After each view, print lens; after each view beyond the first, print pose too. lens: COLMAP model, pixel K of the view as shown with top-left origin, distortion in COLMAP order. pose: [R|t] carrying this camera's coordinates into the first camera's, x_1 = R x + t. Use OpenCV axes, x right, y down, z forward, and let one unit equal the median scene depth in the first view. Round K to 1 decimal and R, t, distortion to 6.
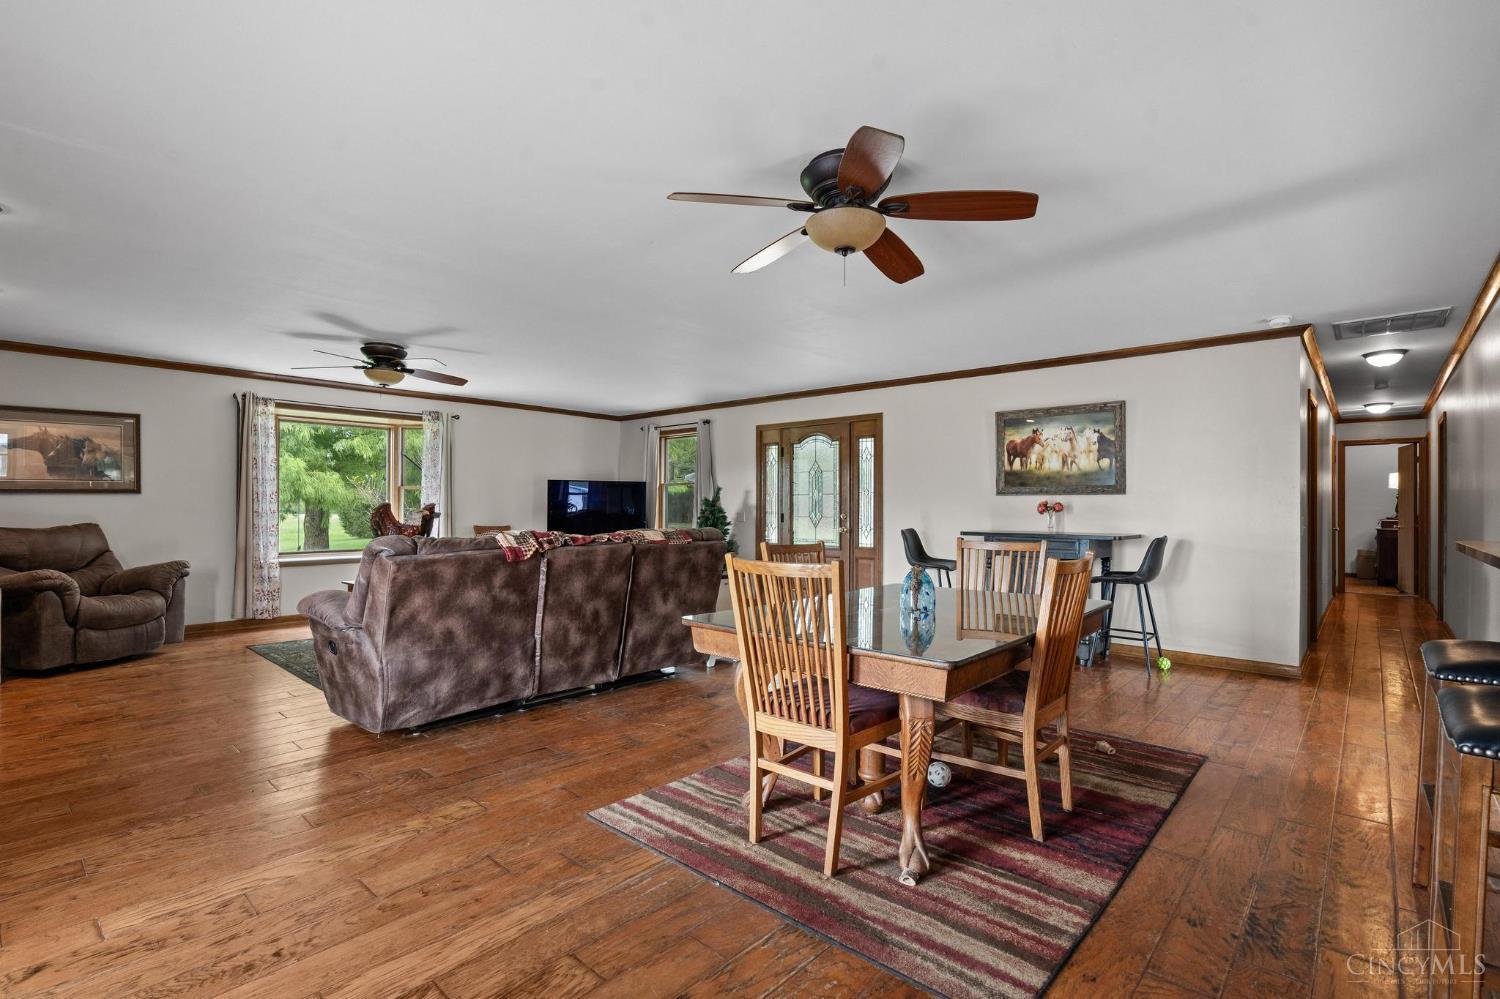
lens RADIAL K [[692.5, 0, 760.5], [0, 692.5, 506.6], [0, 0, 1]] dist [-0.004458, 0.001084]
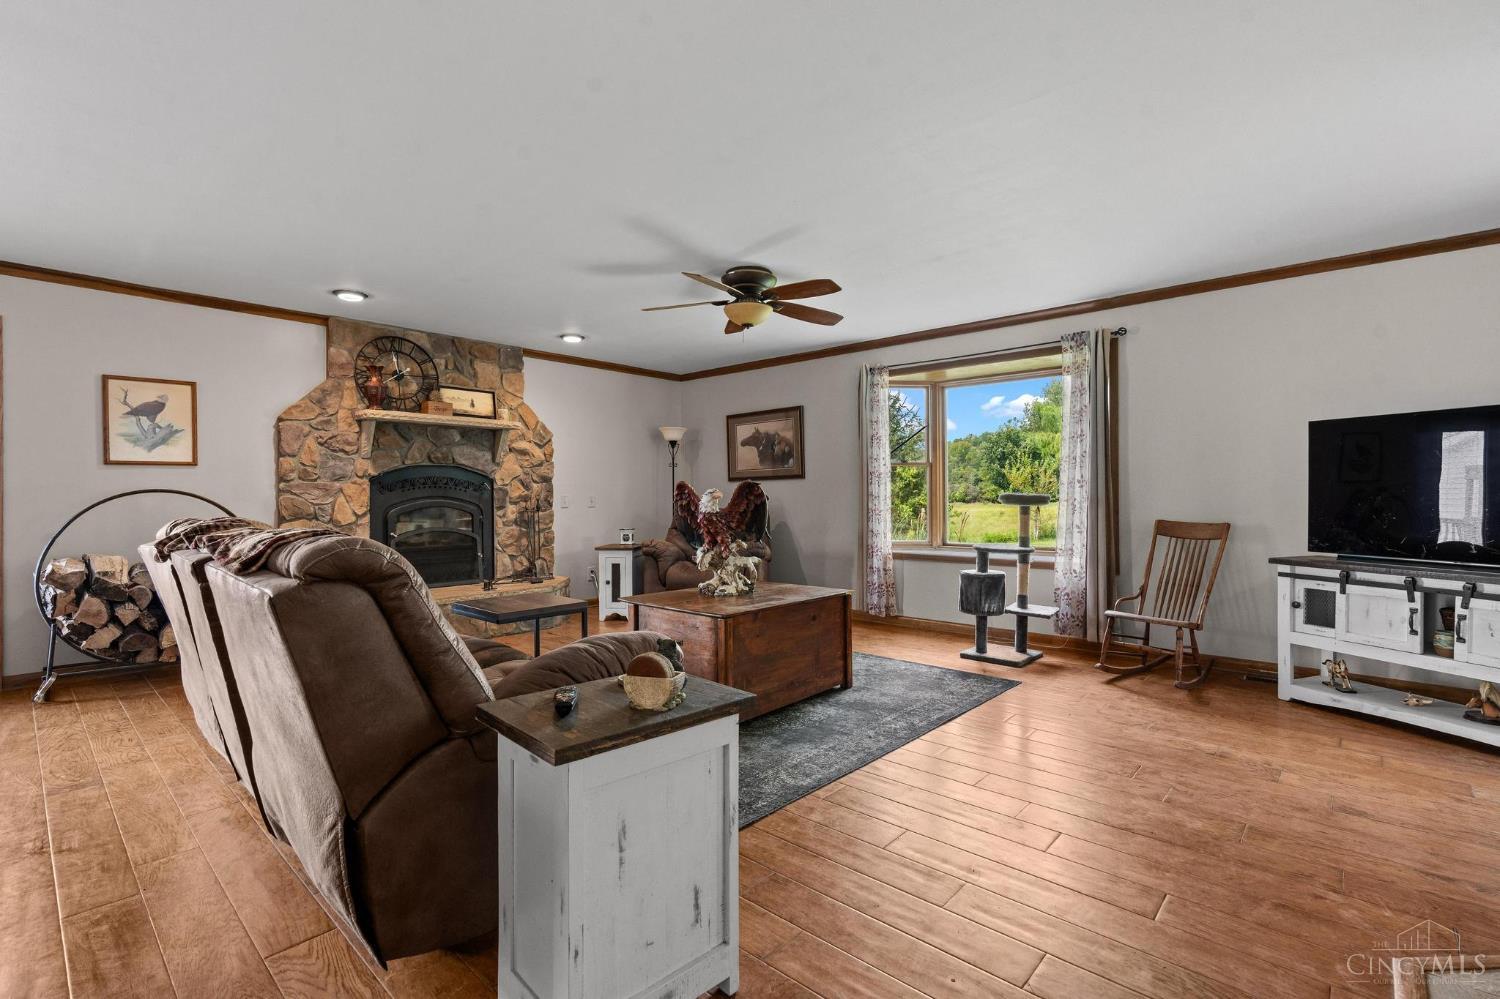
lens RADIAL K [[692.5, 0, 749.4], [0, 692.5, 493.2], [0, 0, 1]] dist [-0.004458, 0.001084]
pose [[-0.011576, -0.005632, -0.999917, 0.204651], [0.005156, 0.999971, -0.005692, 0.010805], [0.999920, -0.005222, -0.011547, 0.992282]]
